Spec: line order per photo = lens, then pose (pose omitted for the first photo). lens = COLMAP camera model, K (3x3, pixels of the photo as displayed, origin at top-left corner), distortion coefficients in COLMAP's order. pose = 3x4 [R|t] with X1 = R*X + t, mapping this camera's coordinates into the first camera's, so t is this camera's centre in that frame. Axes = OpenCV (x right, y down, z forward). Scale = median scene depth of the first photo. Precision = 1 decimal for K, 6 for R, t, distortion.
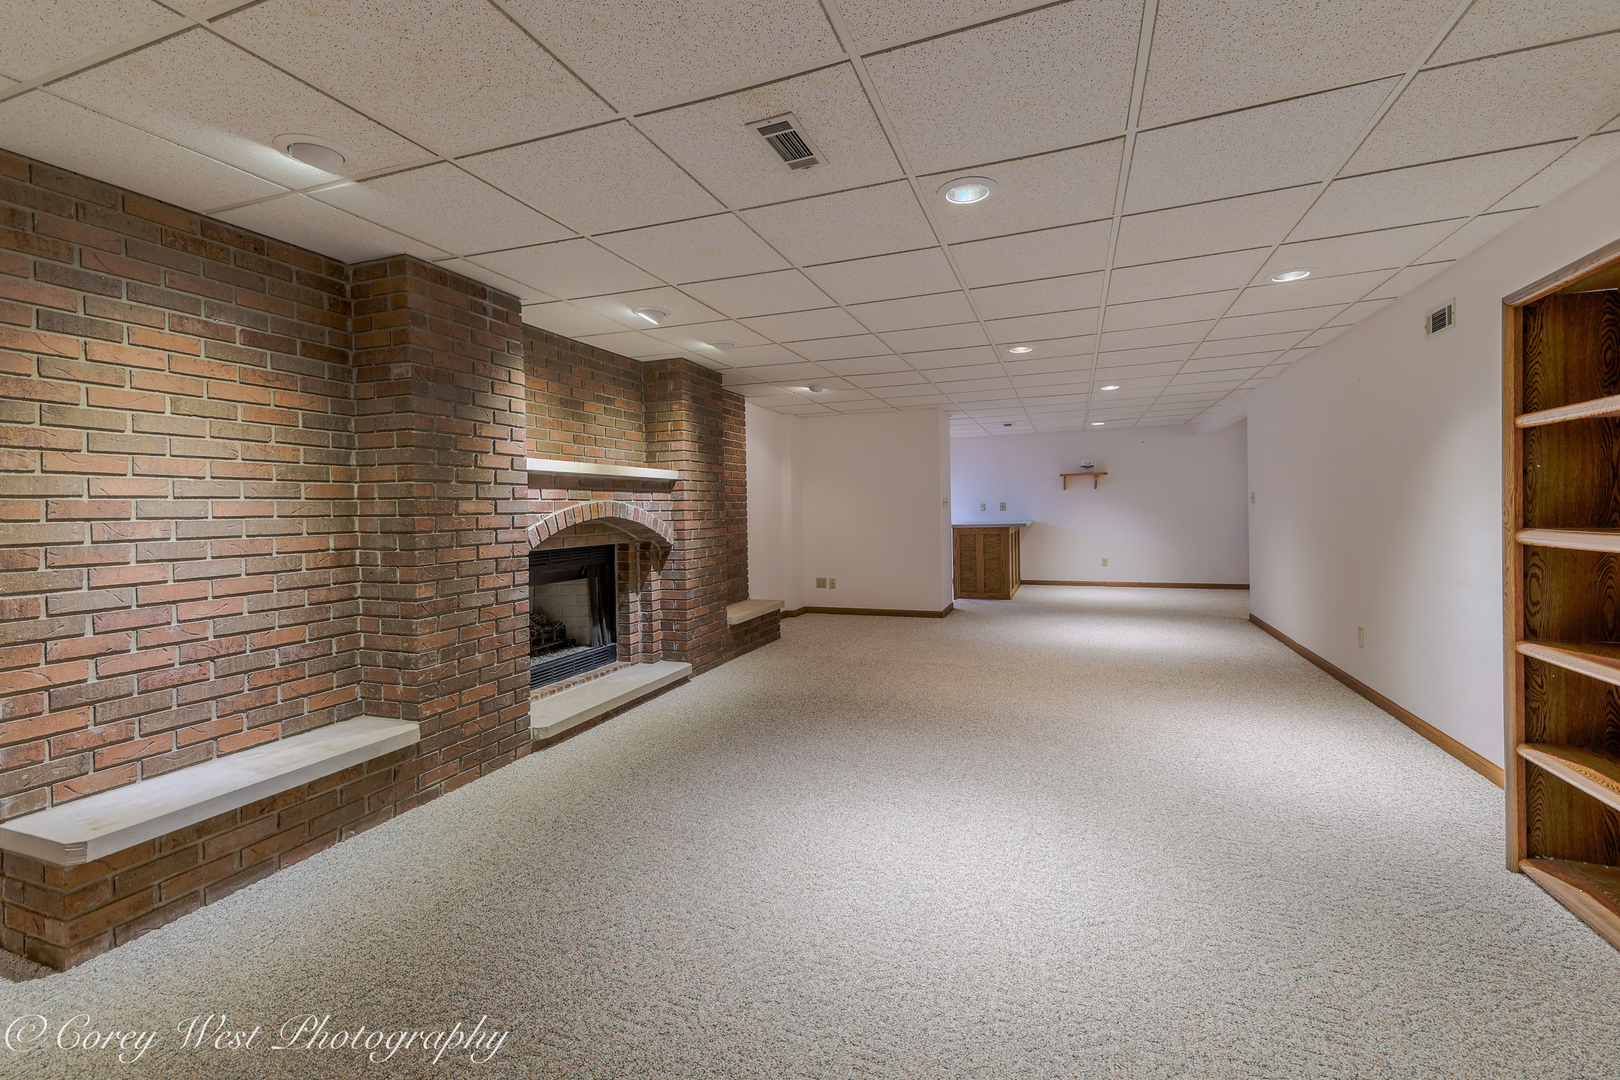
lens RADIAL K [[688.7, 0, 819.1], [0, 688.7, 522.3], [0, 0, 1]] dist [0.002012, 0.000046]
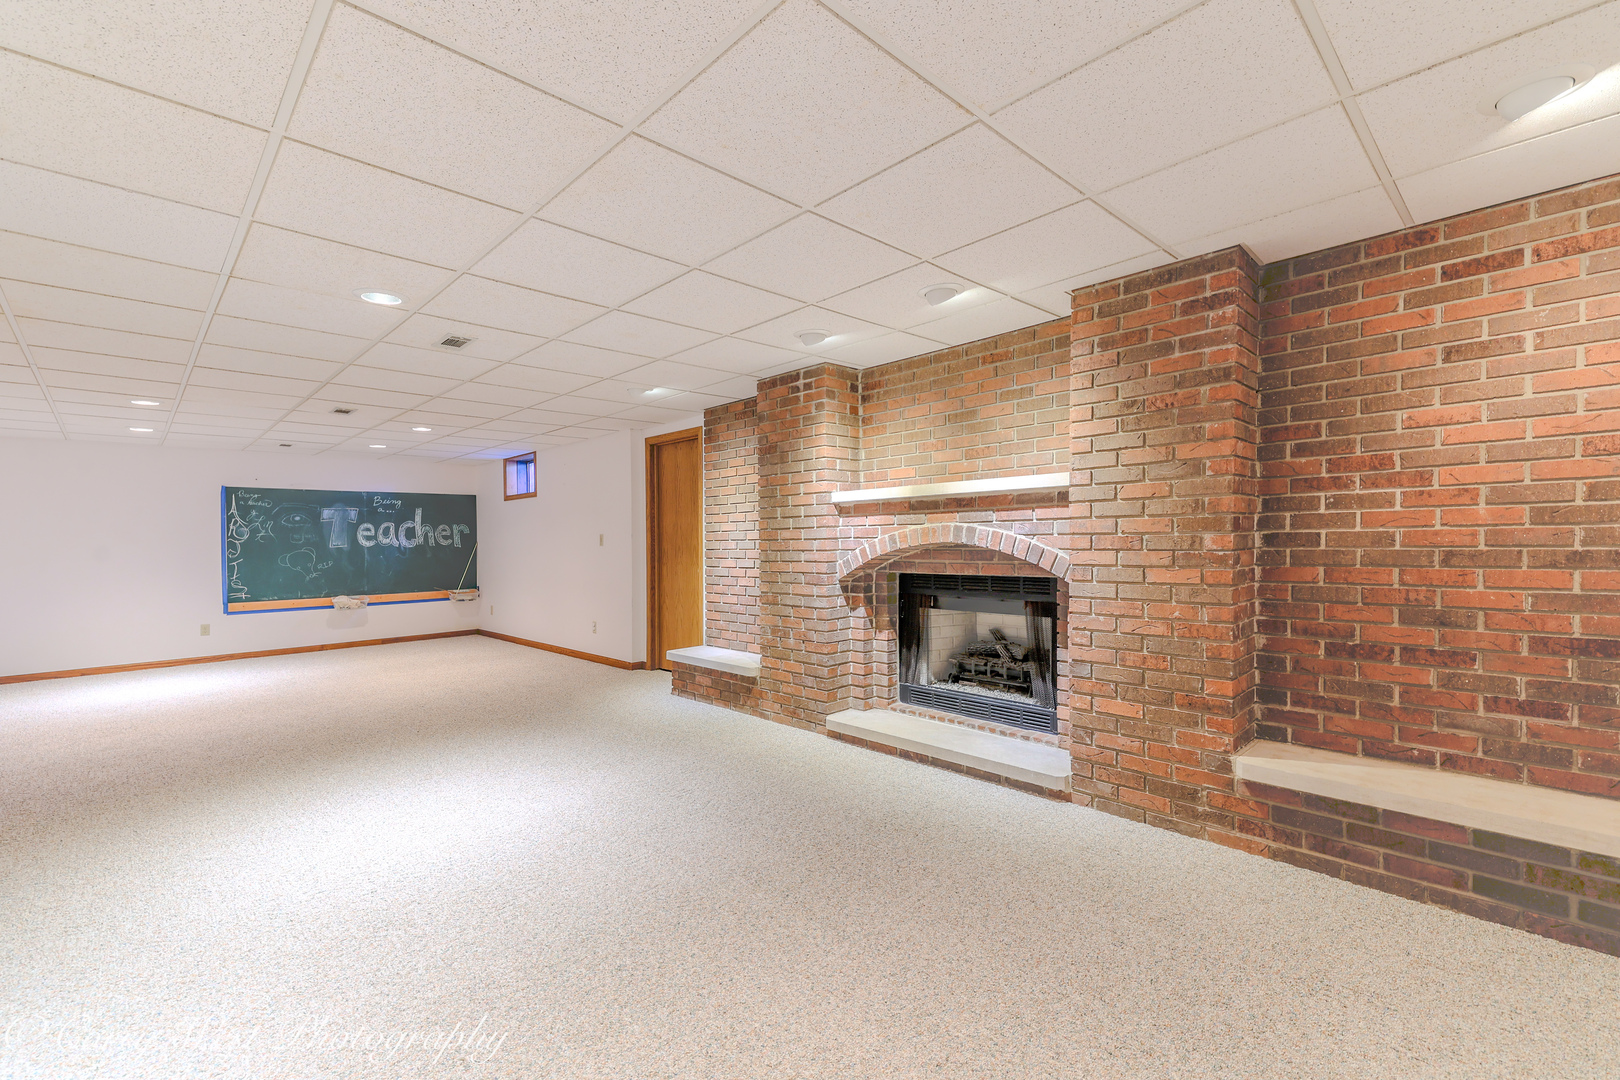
lens RADIAL K [[692.8, 0, 779.2], [0, 692.8, 538.8], [0, 0, 1]] dist [0.060422, -0.000004]
pose [[-0.460758, 0.025833, -0.887150, 0.626254], [0.009714, 0.999663, 0.024064, -0.038549], [0.887472, 0.002470, -0.460854, 1.327041]]
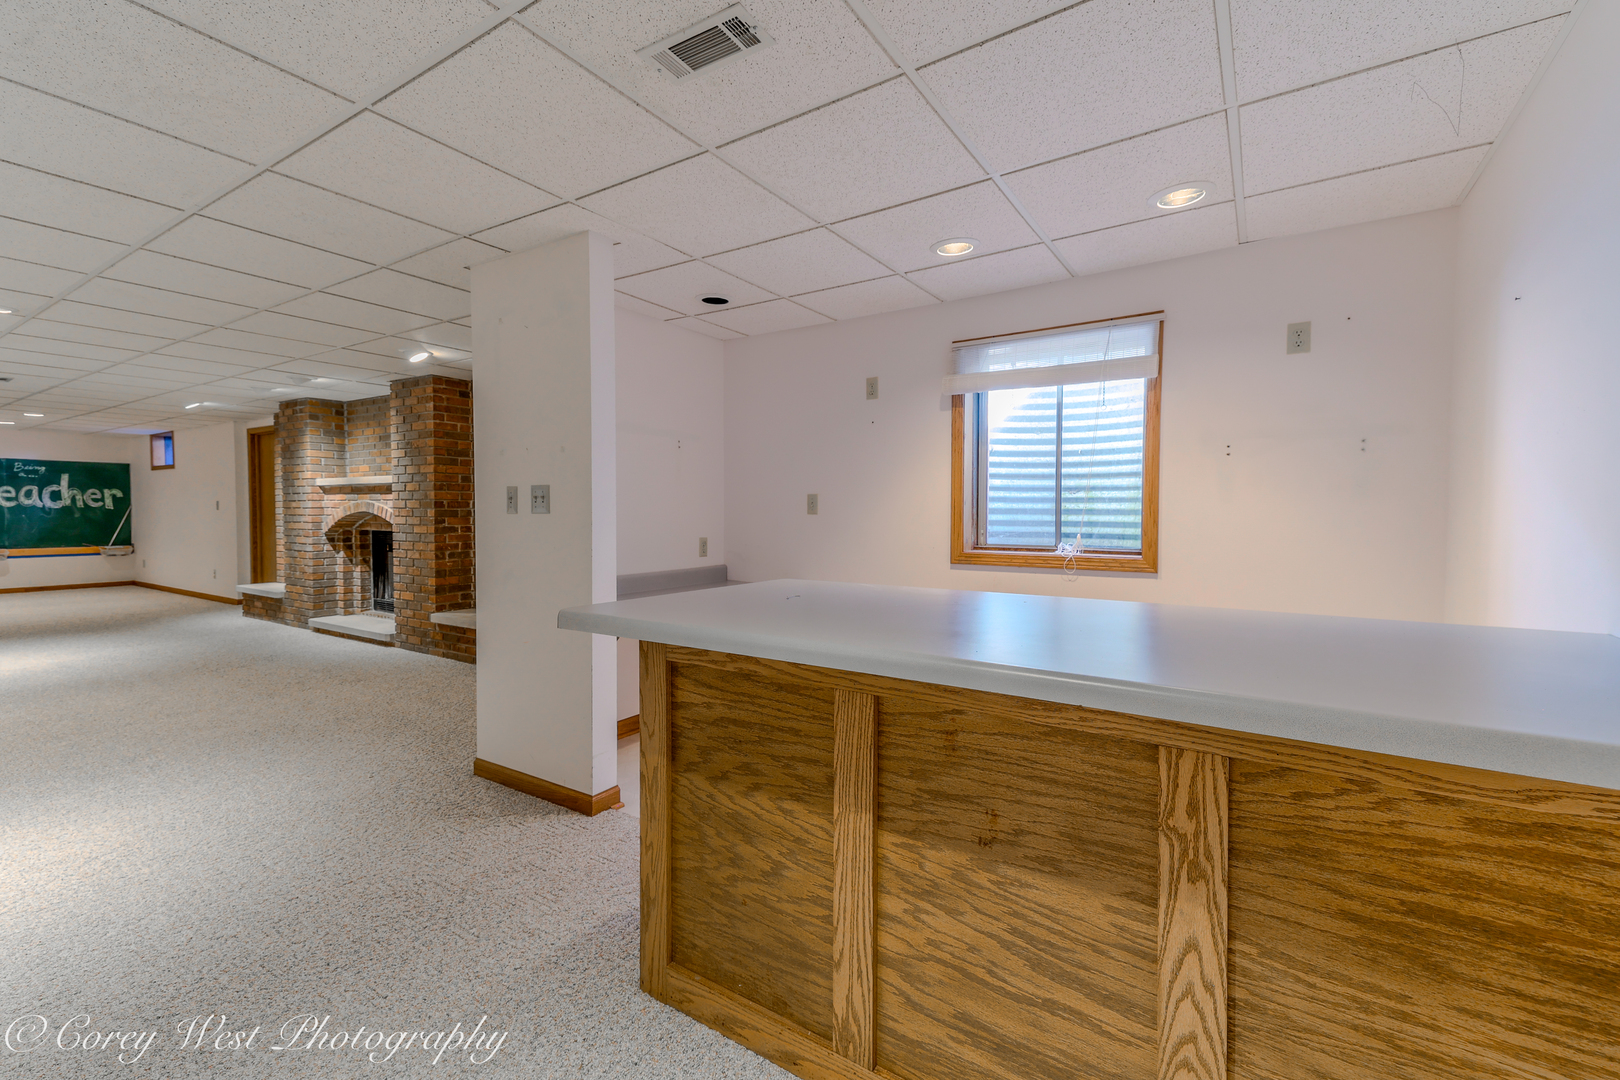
lens RADIAL K [[688.7, 0, 819.1], [0, 688.7, 522.3], [0, 0, 1]] dist [0.002012, 0.000046]
pose [[-0.212207, 0.037670, -0.976498, 1.045002], [-0.016684, 0.998971, 0.042163, -0.069542], [0.977082, 0.025240, -0.211360, 2.501431]]
